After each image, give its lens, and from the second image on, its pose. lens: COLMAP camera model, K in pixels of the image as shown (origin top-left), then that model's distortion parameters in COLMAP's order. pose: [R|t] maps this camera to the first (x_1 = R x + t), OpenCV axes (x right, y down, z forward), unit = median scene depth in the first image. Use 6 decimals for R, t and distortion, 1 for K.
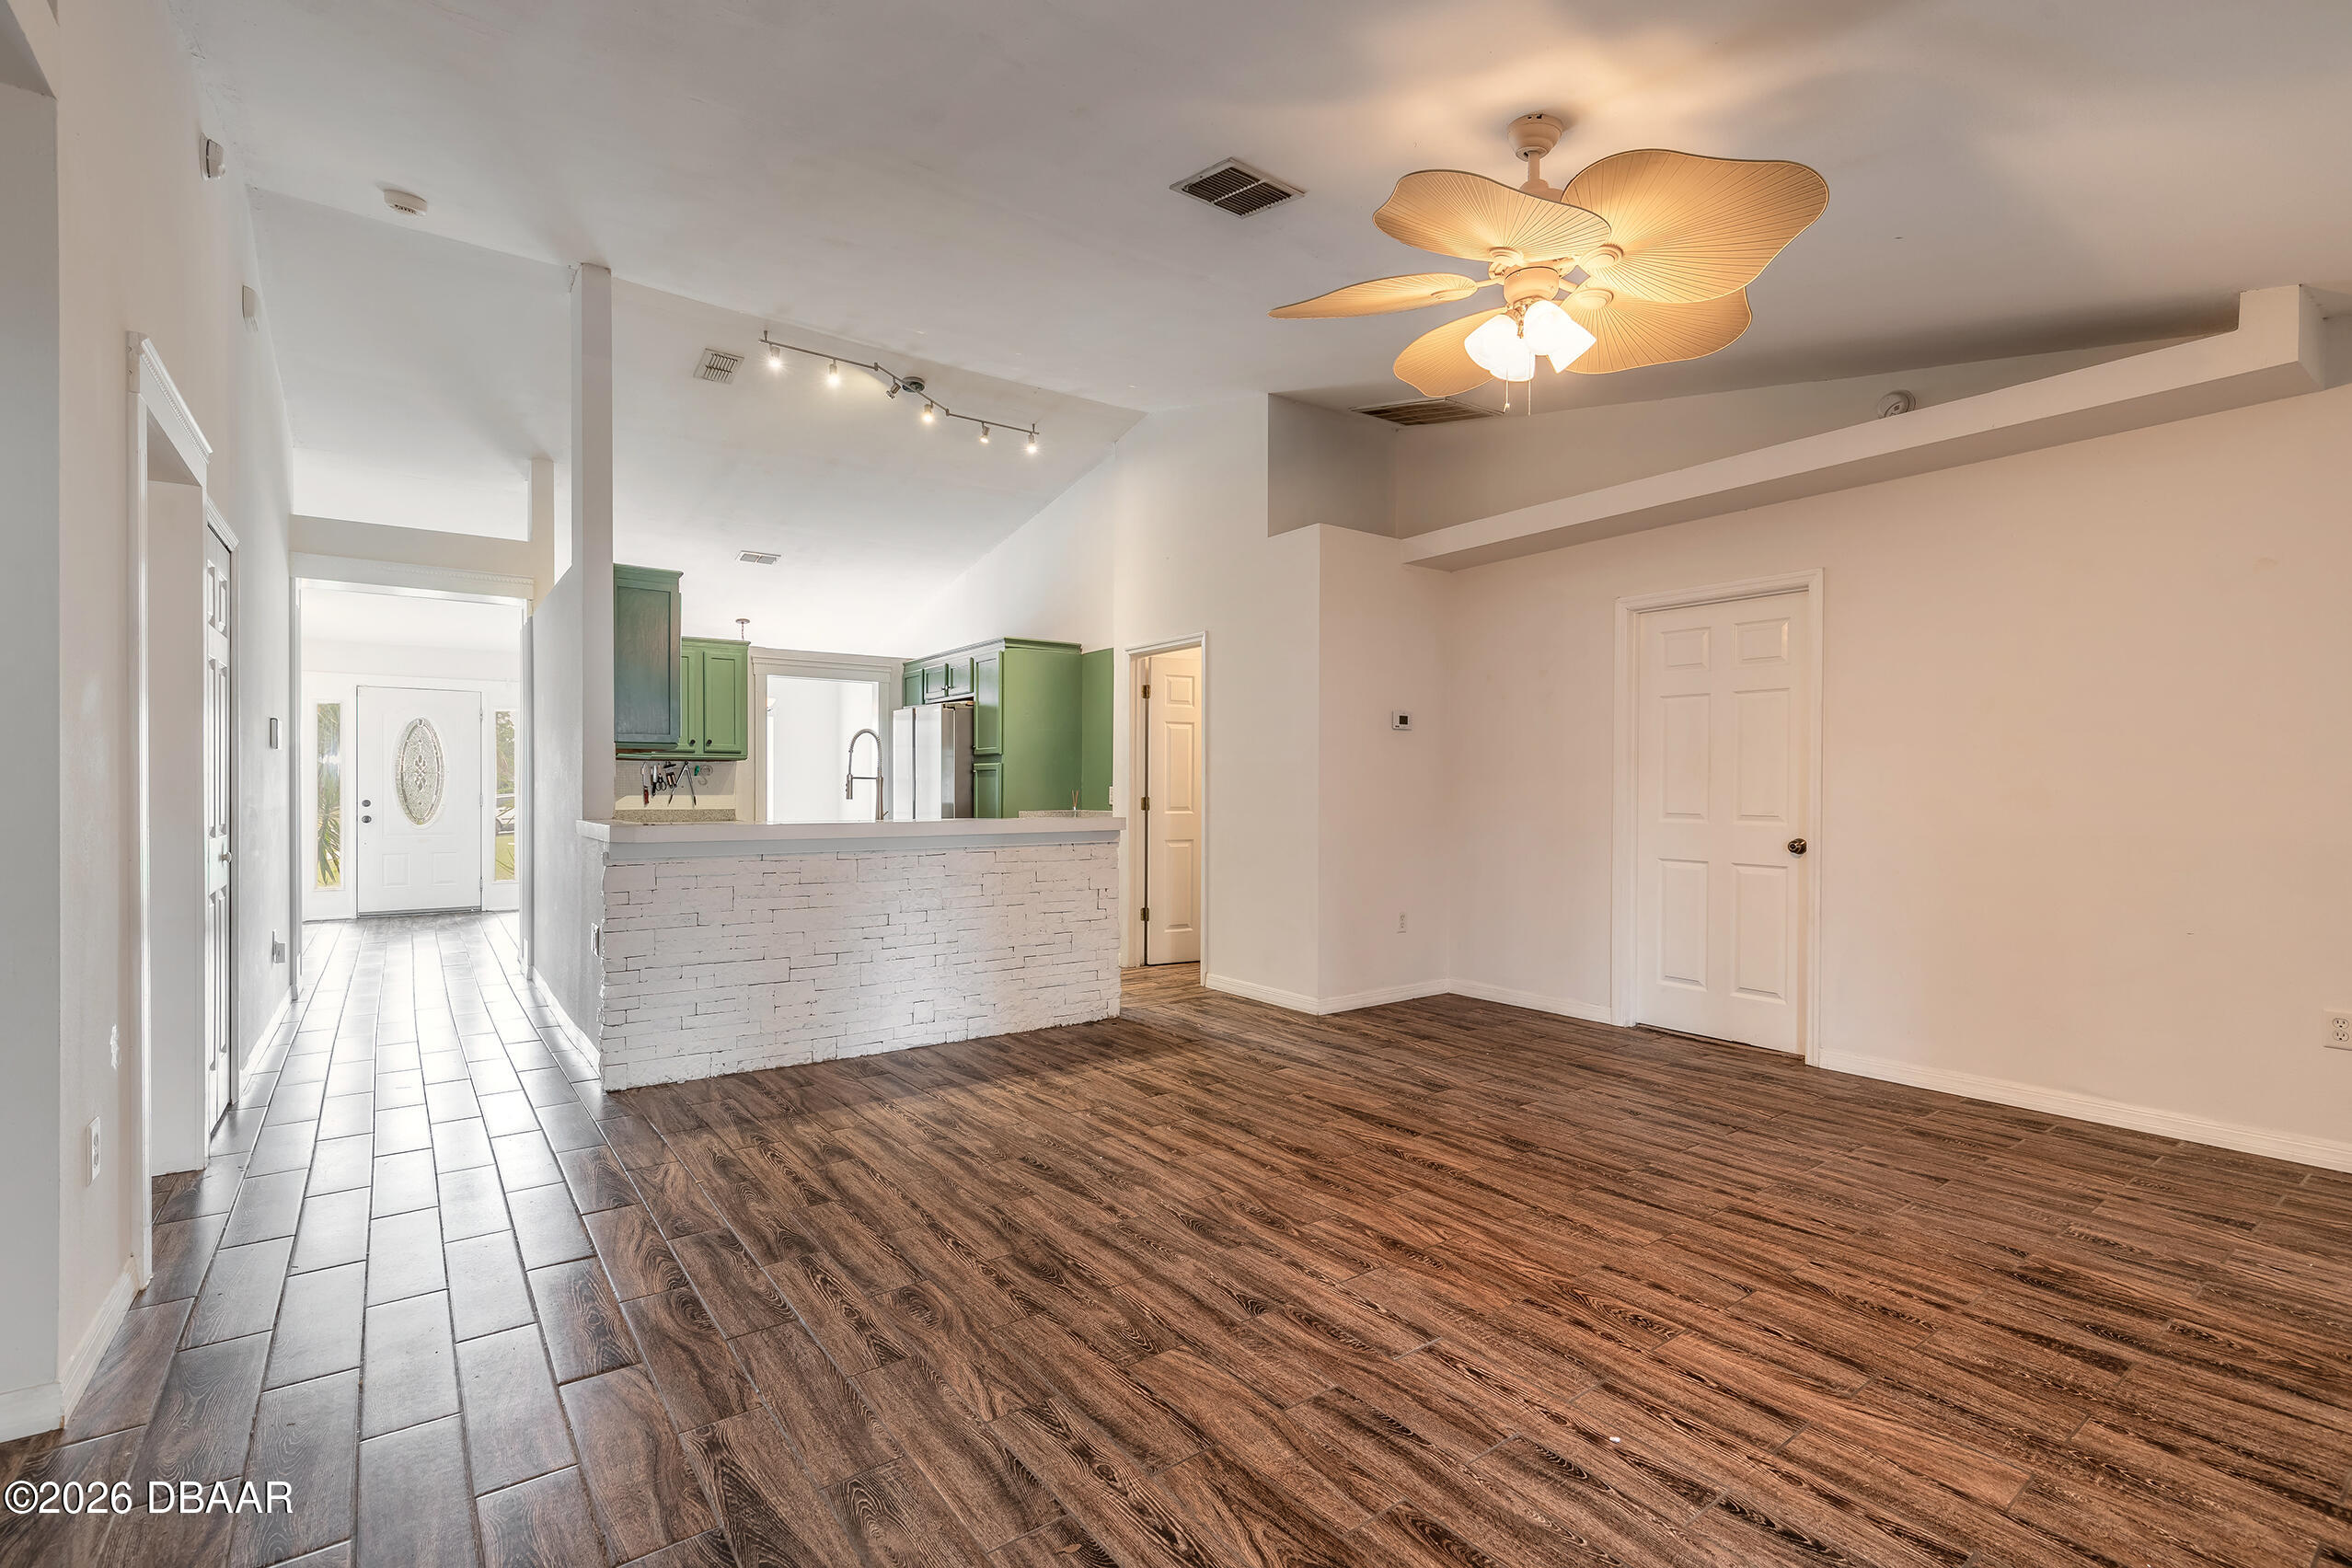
lens RADIAL K [[1059.5, 0, 1170.8], [0, 1059.5, 793.4], [0, 0, 1]] dist [0.009799, -0.002014]
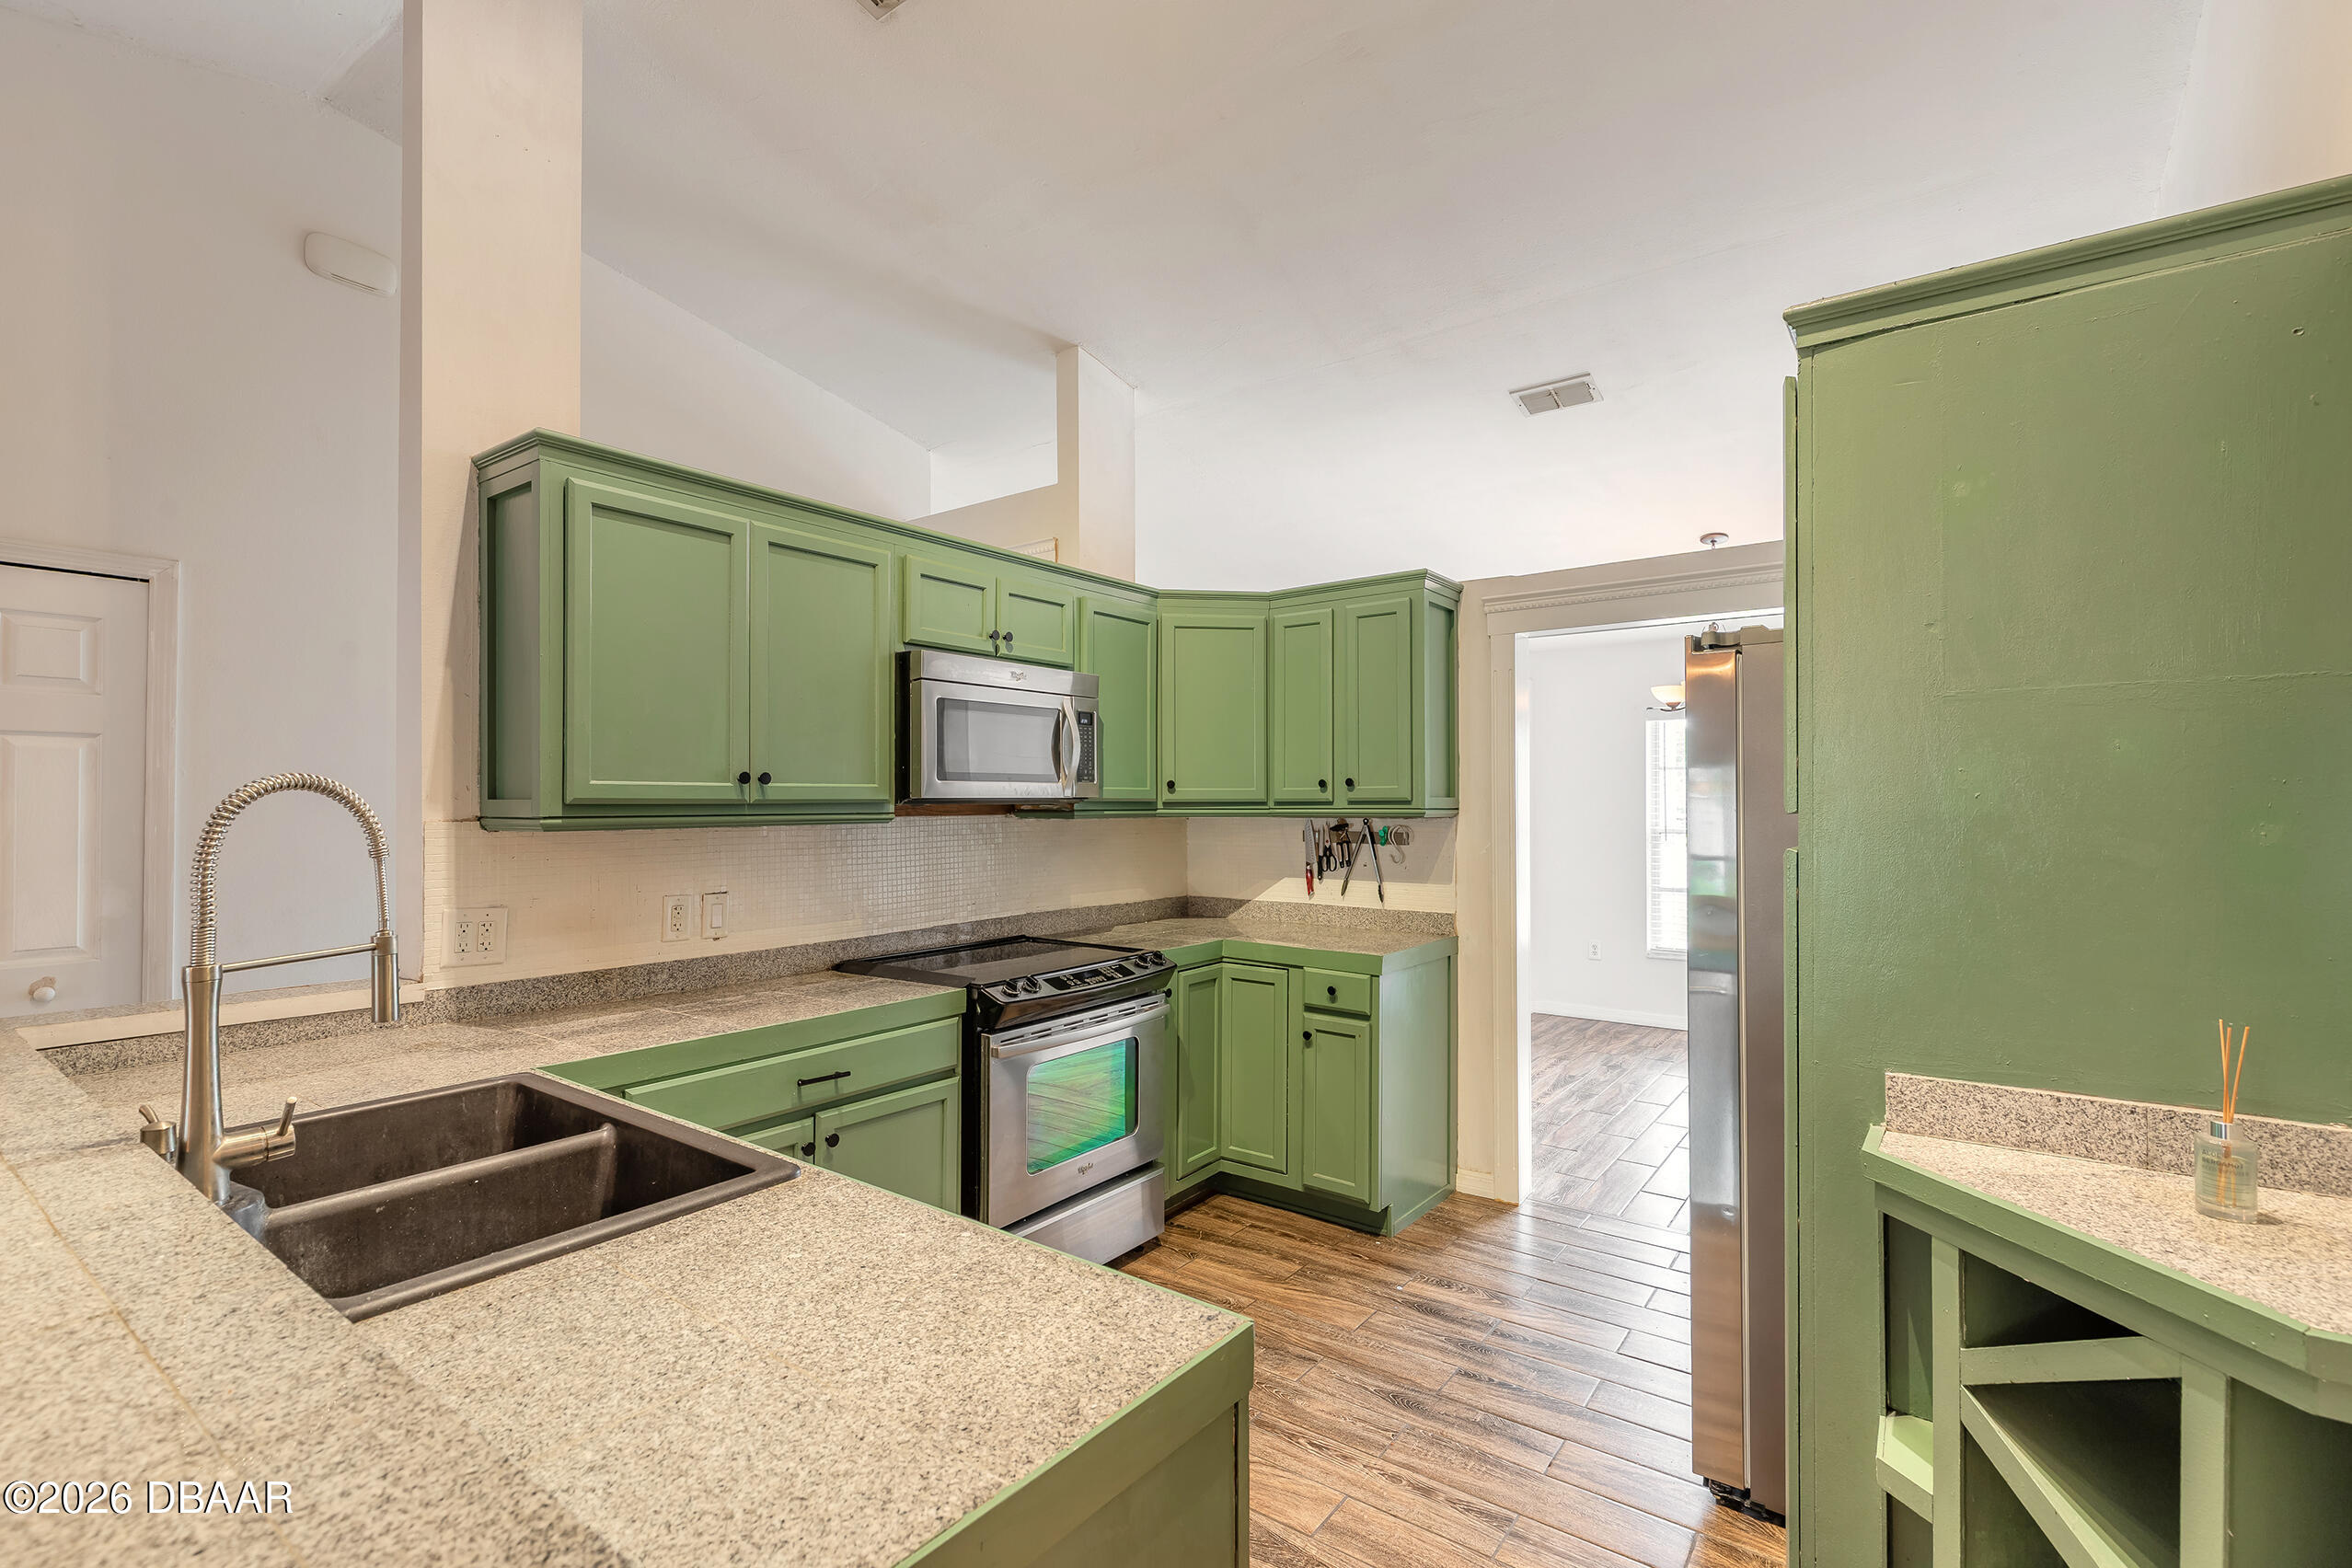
lens RADIAL K [[1059.5, 0, 1166.6], [0, 1059.5, 791.7], [0, 0, 1]] dist [0.009799, -0.002014]
pose [[0.294423, -0.013620, -0.955578, 0.043517], [-0.005030, 0.999862, -0.015801, -0.062615], [0.955662, 0.009459, 0.294314, 1.344340]]
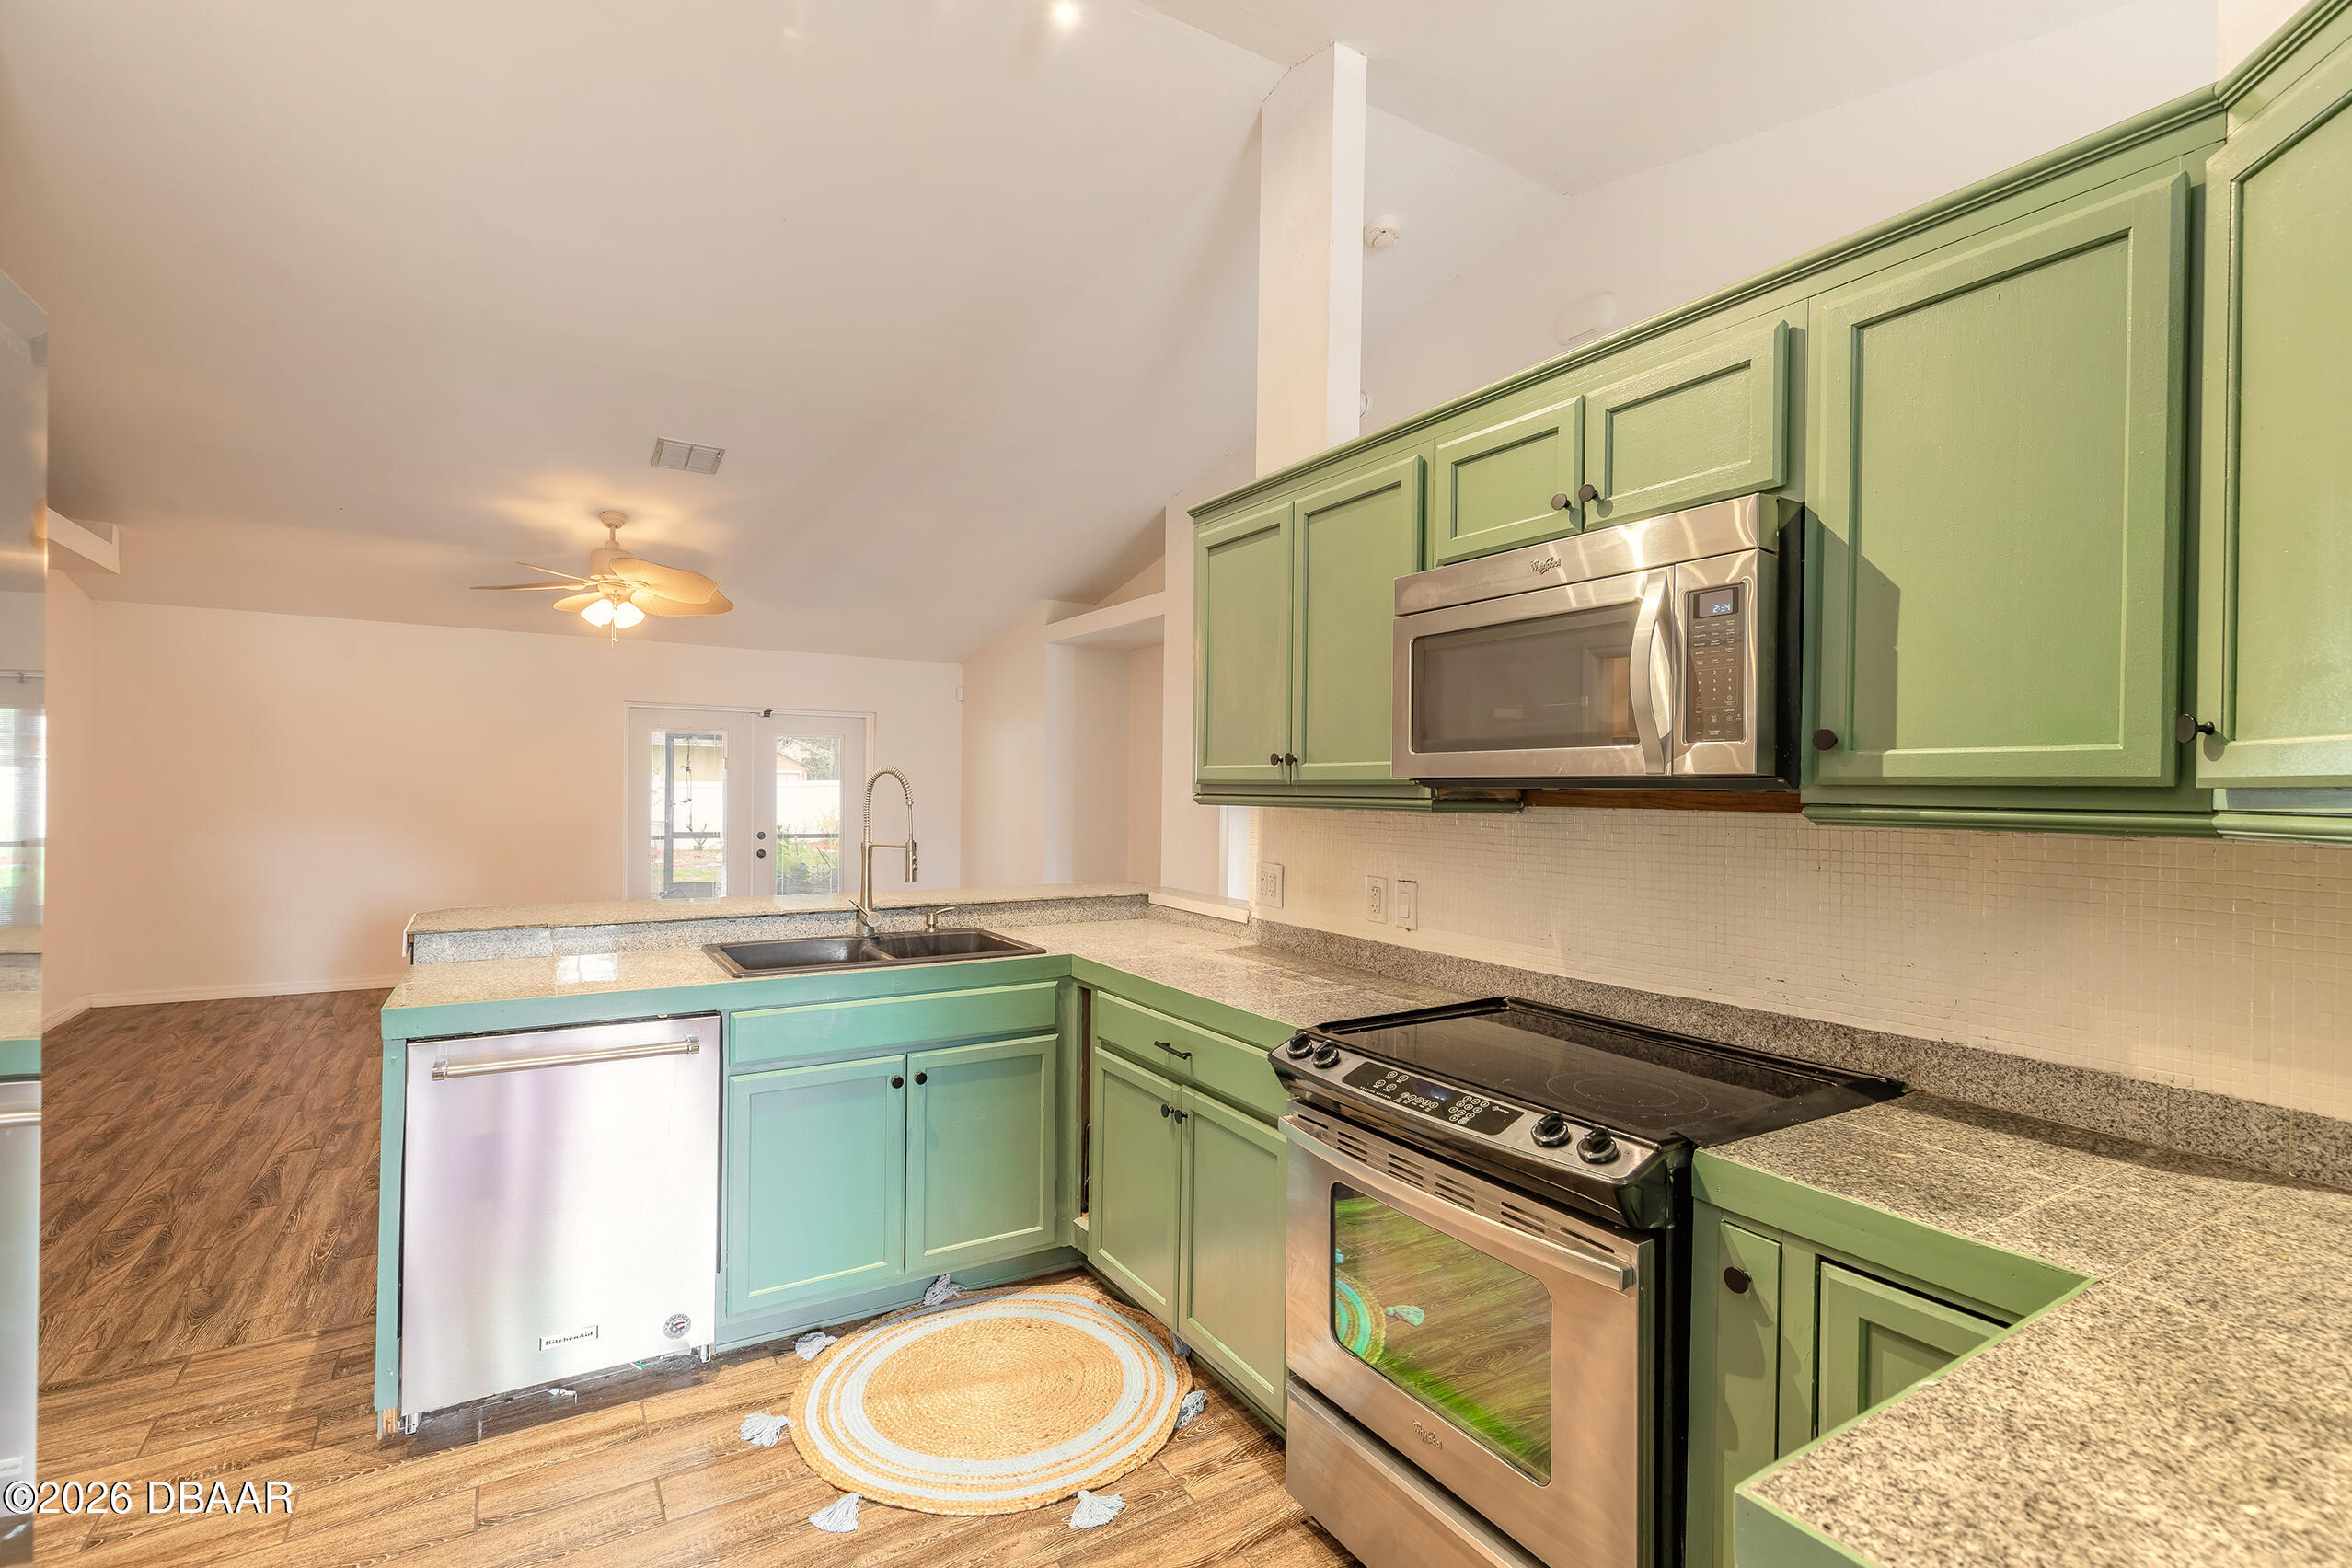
lens RADIAL K [[1059.5, 0, 1175.5], [0, 1059.5, 787.7], [0, 0, 1]] dist [0.009799, -0.002014]
pose [[-0.997146, -0.018031, 0.073316, -0.596755], [-0.017488, 0.999815, 0.008048, -0.066059], [-0.073447, 0.006743, -0.997276, 1.916593]]
